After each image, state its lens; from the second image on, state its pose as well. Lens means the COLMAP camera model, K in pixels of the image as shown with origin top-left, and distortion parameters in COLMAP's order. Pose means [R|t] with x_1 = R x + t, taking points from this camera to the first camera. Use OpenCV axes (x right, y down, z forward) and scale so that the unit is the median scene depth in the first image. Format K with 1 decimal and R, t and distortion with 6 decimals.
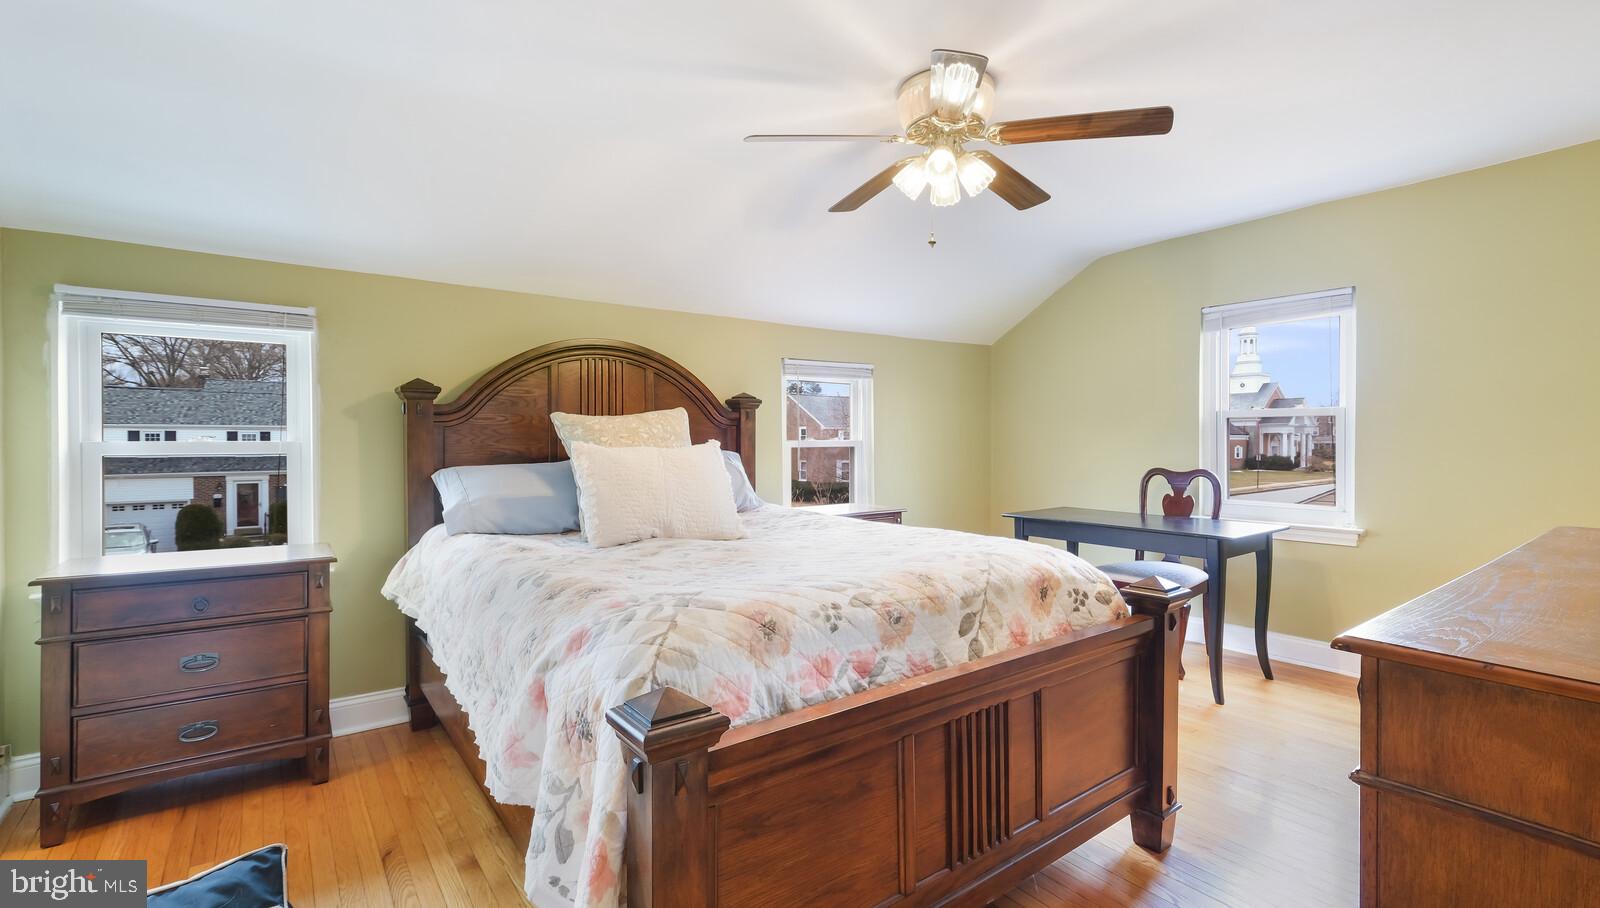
lens RADIAL K [[713.9, 0, 785.5], [0, 713.9, 449.2], [0, 0, 1]] dist [0.007656, 0.000608]
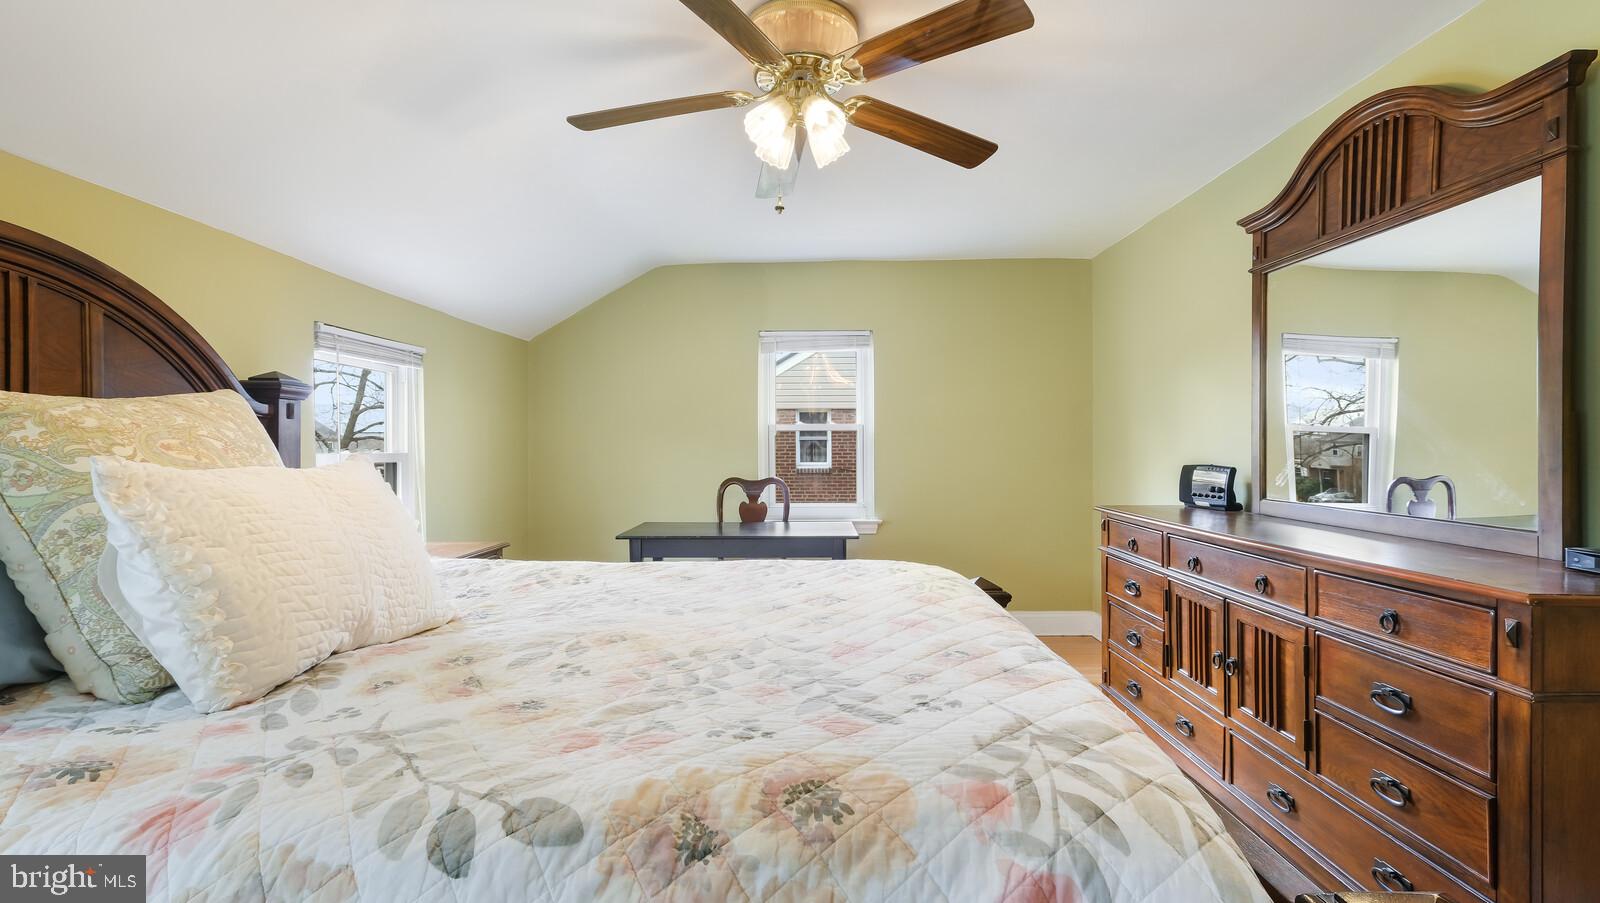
lens RADIAL K [[713.9, 0, 790.0], [0, 713.9, 448.5], [0, 0, 1]] dist [0.007656, 0.000608]
pose [[0.612269, 0.000705, 0.790650, -0.261144], [0.011588, 0.999884, -0.009865, -0.004722], [-0.790565, 0.015203, 0.612189, 0.301279]]
